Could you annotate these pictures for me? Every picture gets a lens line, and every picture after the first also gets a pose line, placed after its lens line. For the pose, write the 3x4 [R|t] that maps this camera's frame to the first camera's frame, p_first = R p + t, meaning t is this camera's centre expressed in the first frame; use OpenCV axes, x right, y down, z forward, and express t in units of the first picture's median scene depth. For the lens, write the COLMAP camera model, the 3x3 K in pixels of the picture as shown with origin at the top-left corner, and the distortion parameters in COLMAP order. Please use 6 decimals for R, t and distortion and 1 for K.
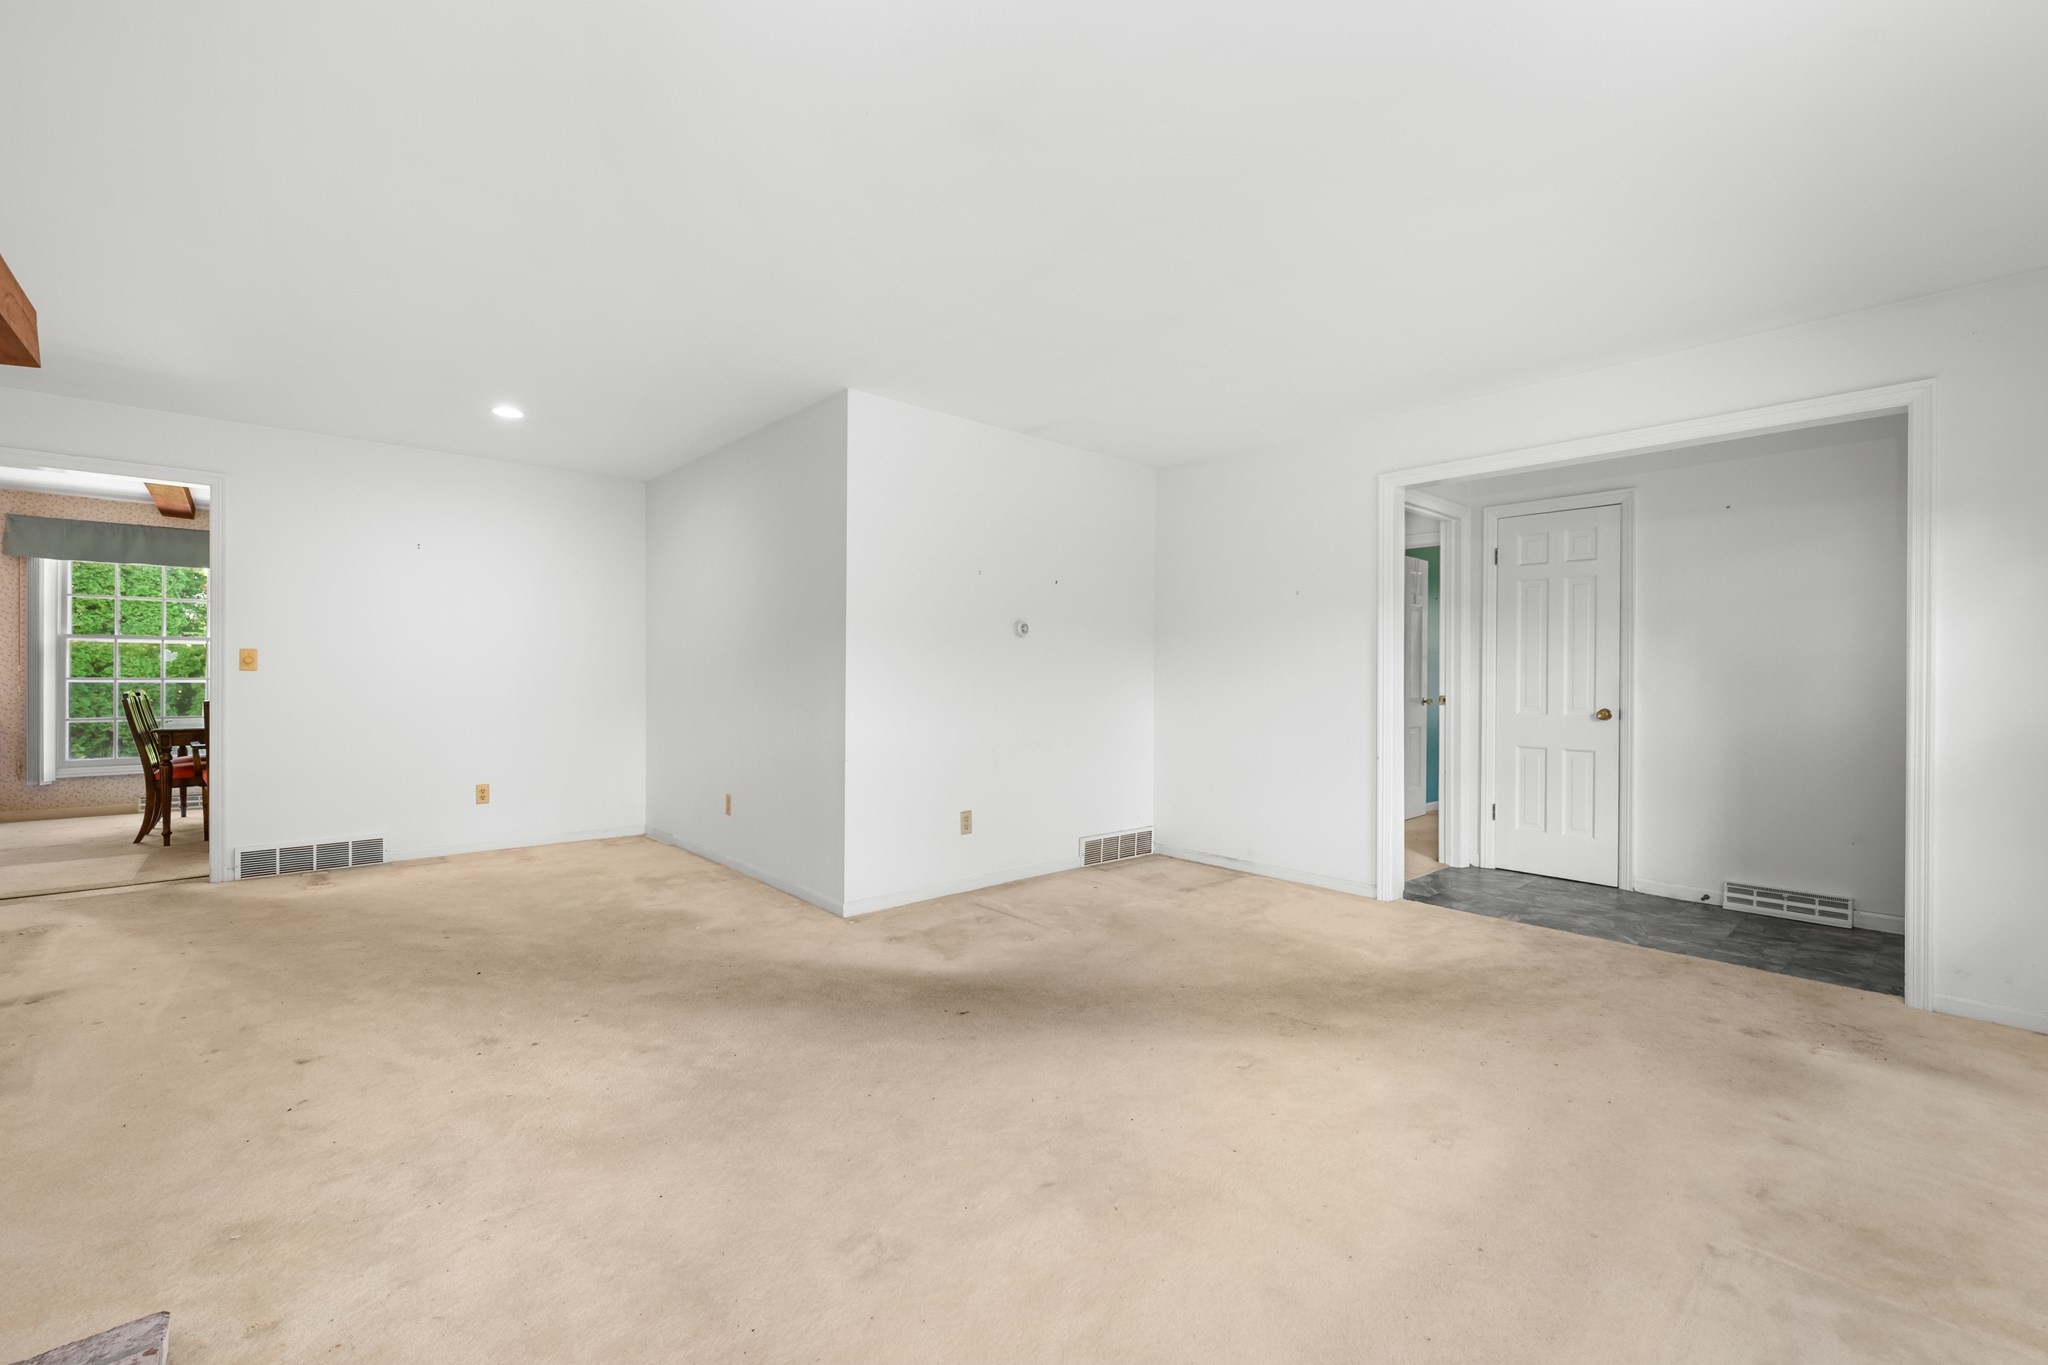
lens RADIAL K [[857.2, 0, 1032.8], [0, 857.2, 682.2], [0, 0, 1]] dist [-0.011918, -0.000073]
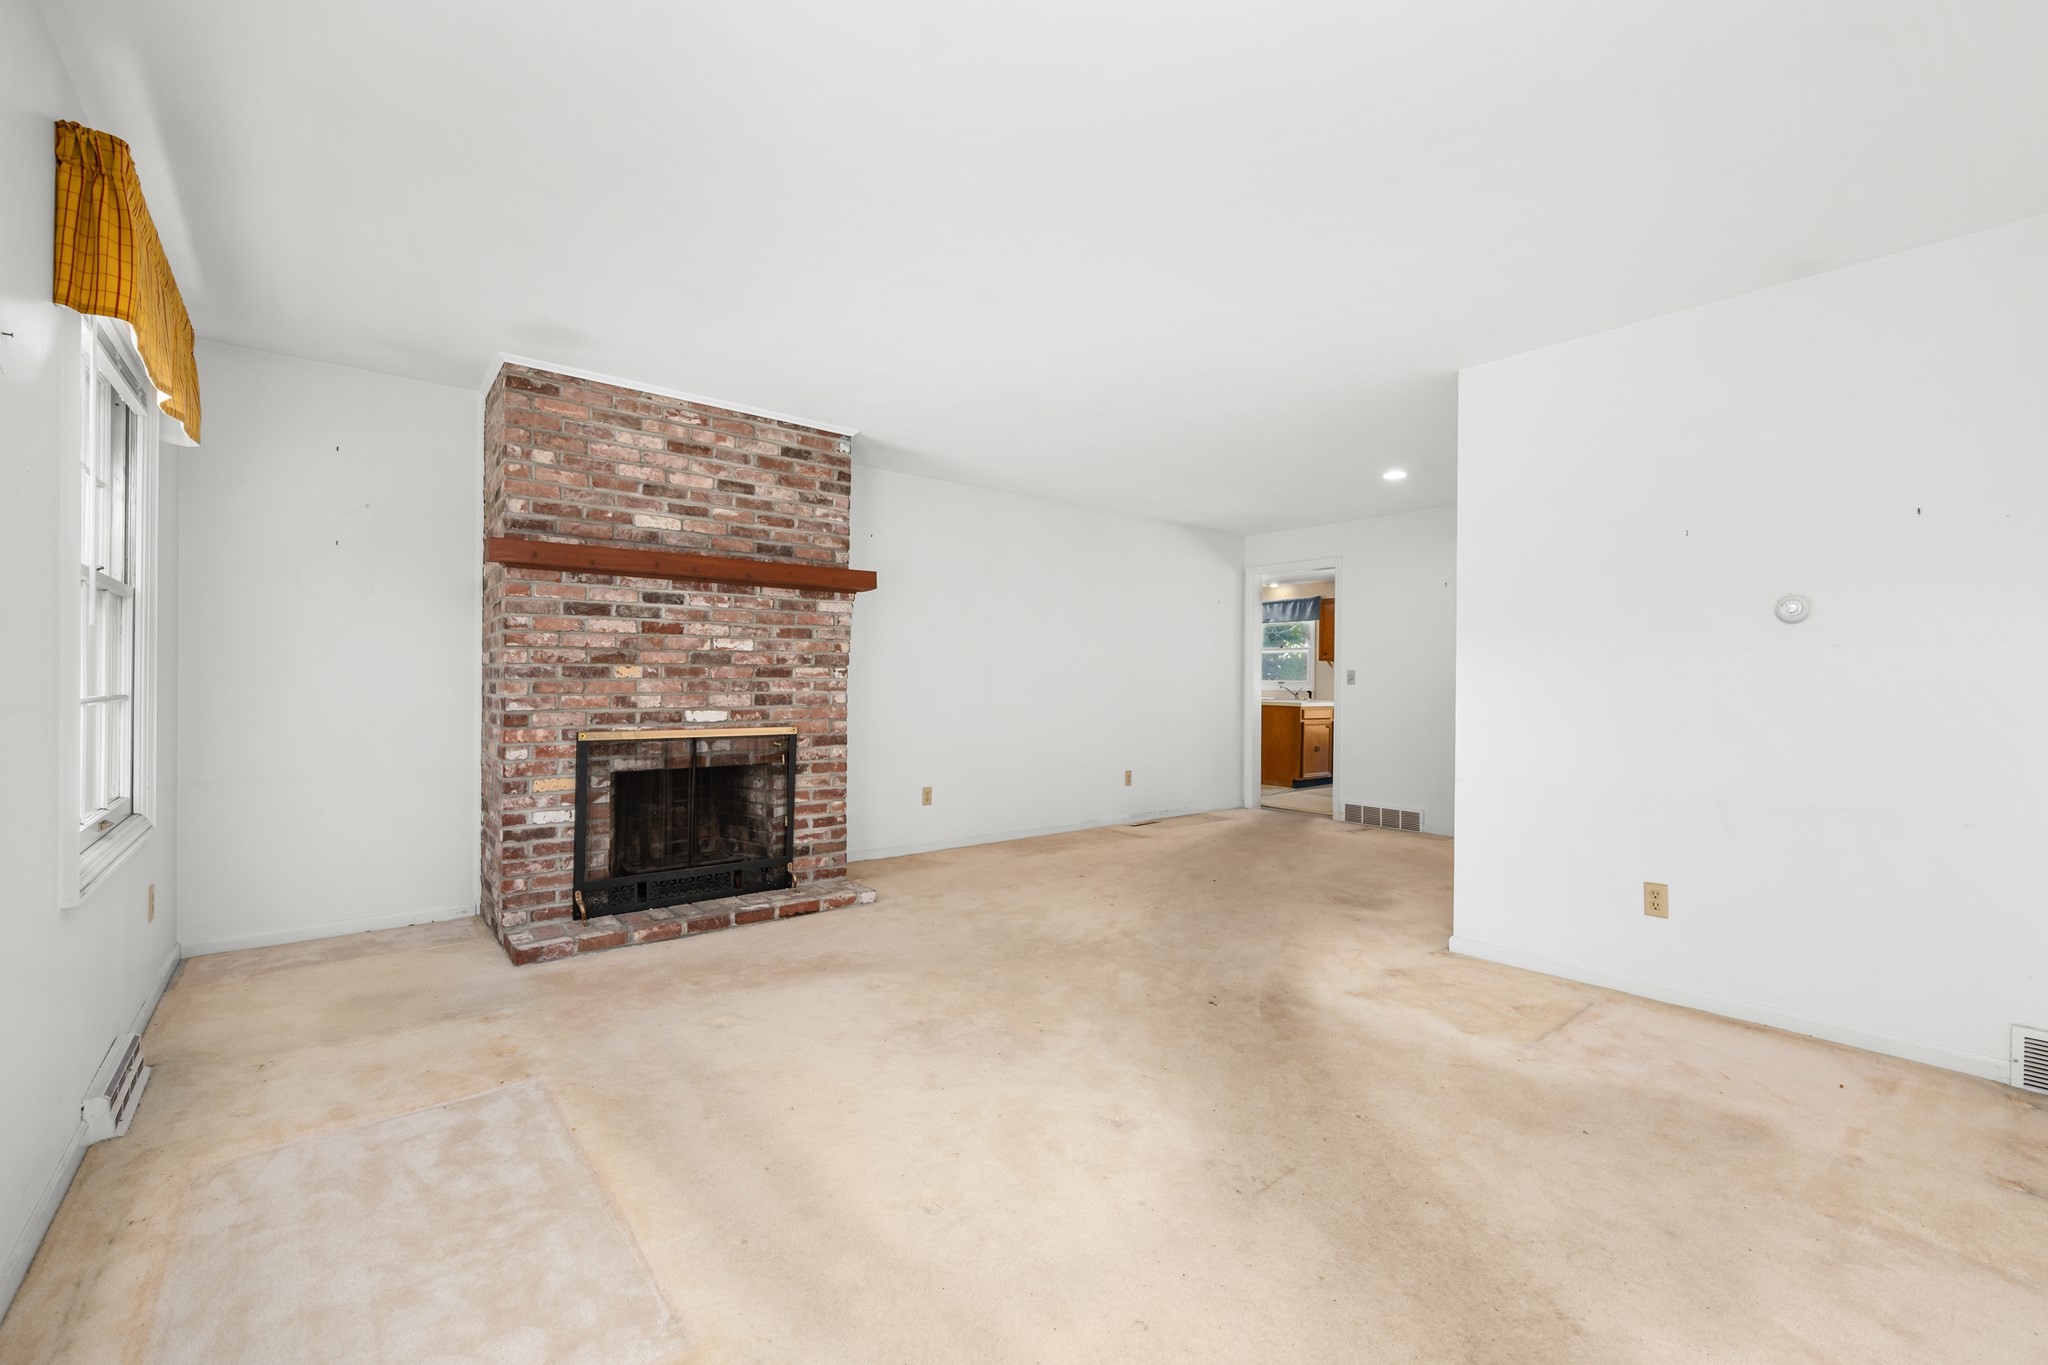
lens RADIAL K [[857.2, 0, 1032.8], [0, 857.2, 682.2], [0, 0, 1]] dist [-0.011918, -0.000073]
pose [[-0.048457, -0.005088, -0.998812, 0.746323], [-0.016887, 0.999848, -0.004274, 0.000935], [0.998682, 0.016660, -0.048536, 0.628496]]
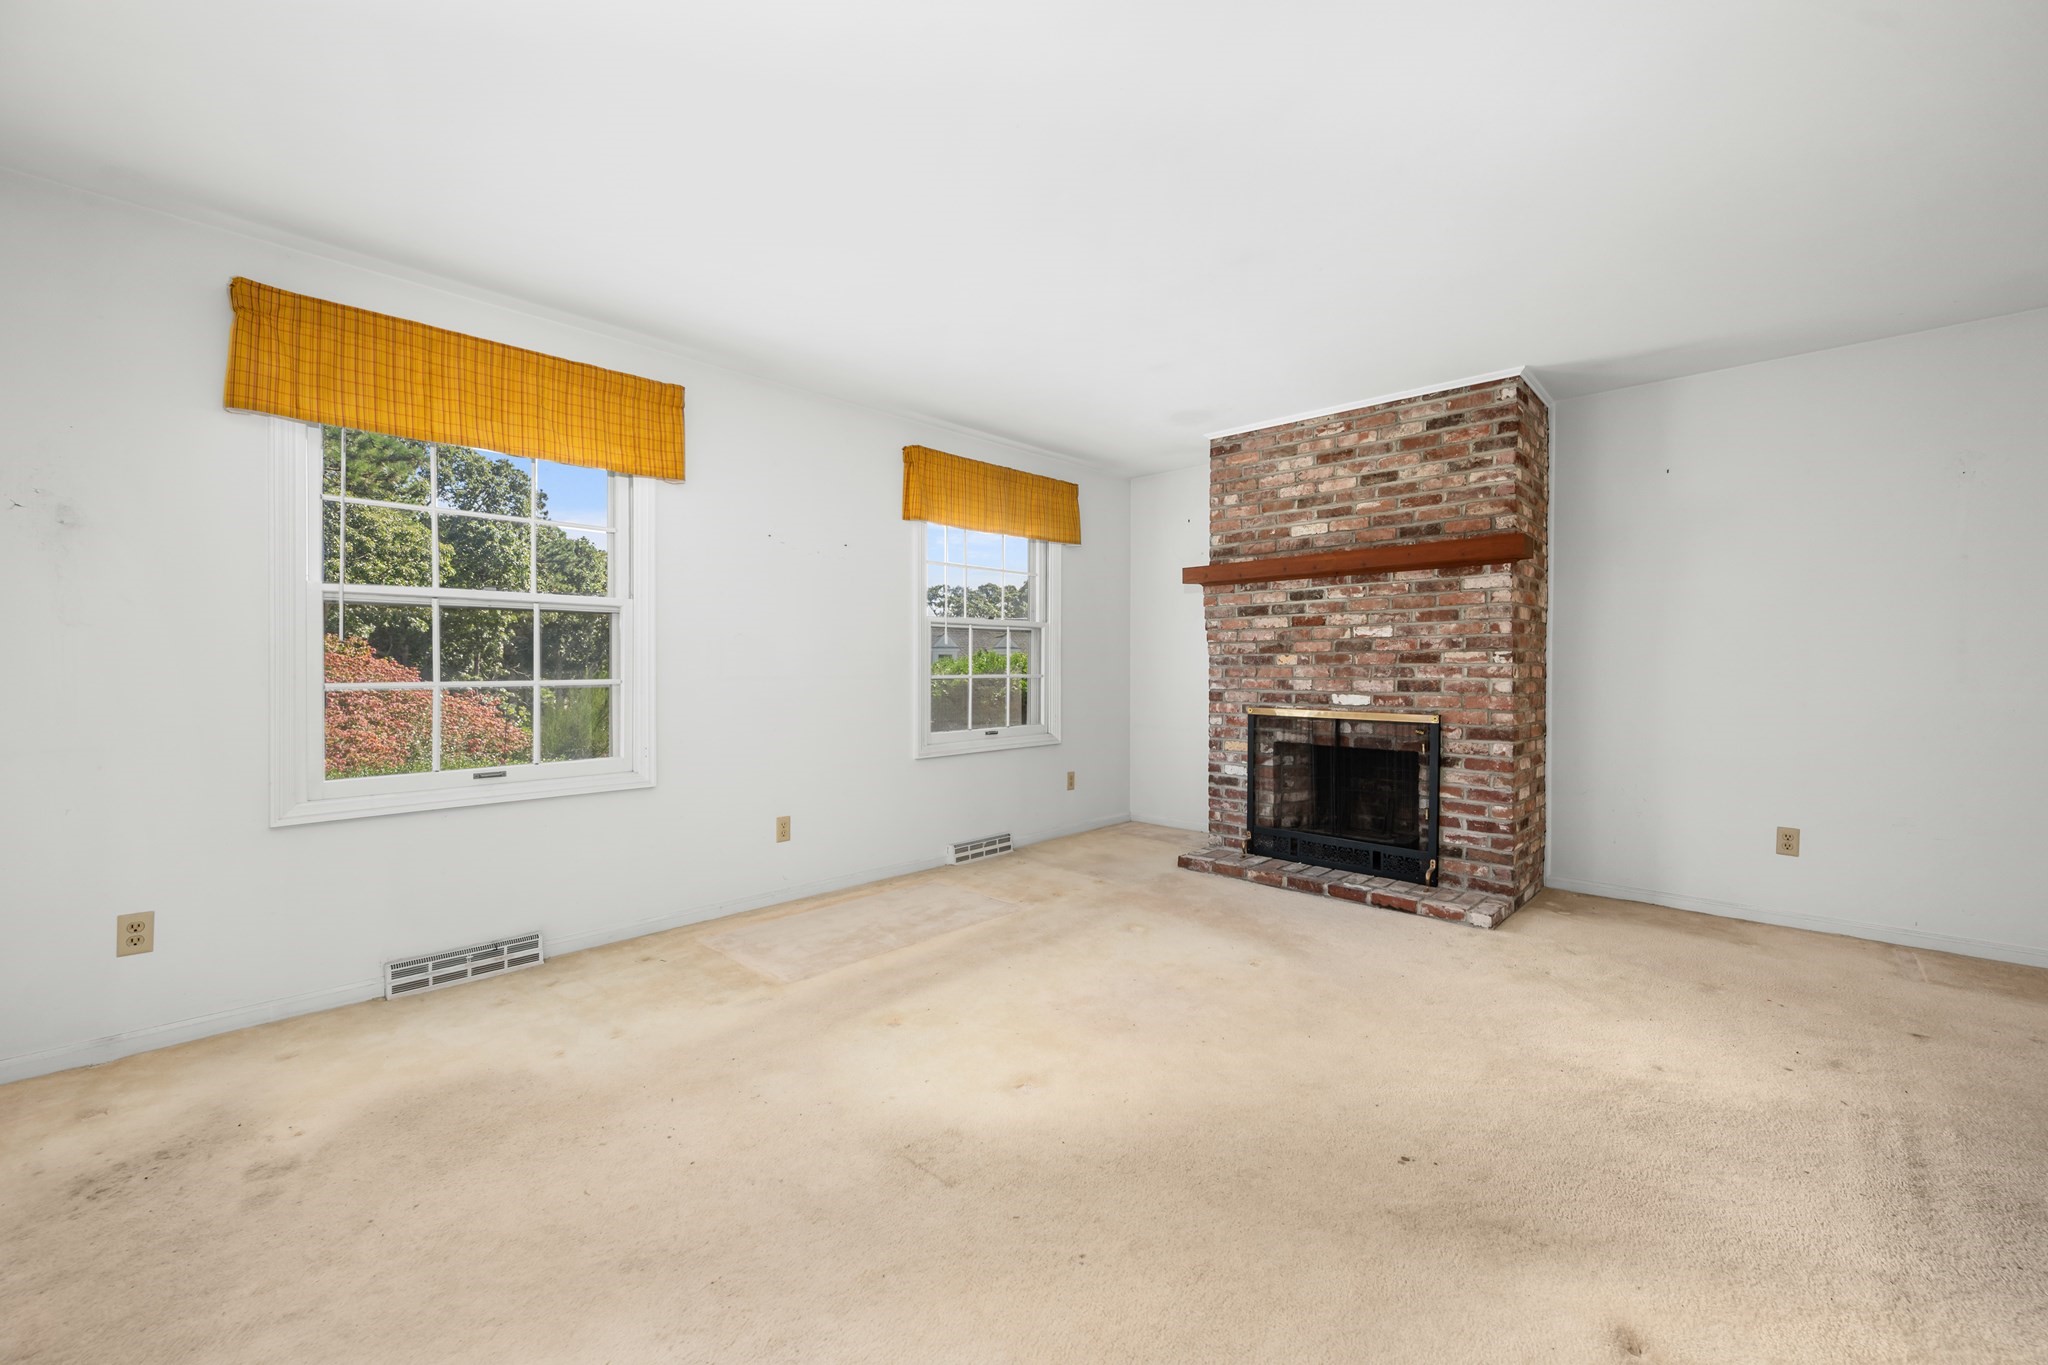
lens RADIAL K [[811.4, 0, 1017.4], [0, 811.4, 663.2], [0, 0, 1]] dist [-0.000995, -0.000158]
pose [[-0.997971, -0.004543, -0.063513, 0.204477], [-0.005054, 0.999956, 0.007881, -0.009895], [0.063475, 0.008186, -0.997950, 1.236911]]
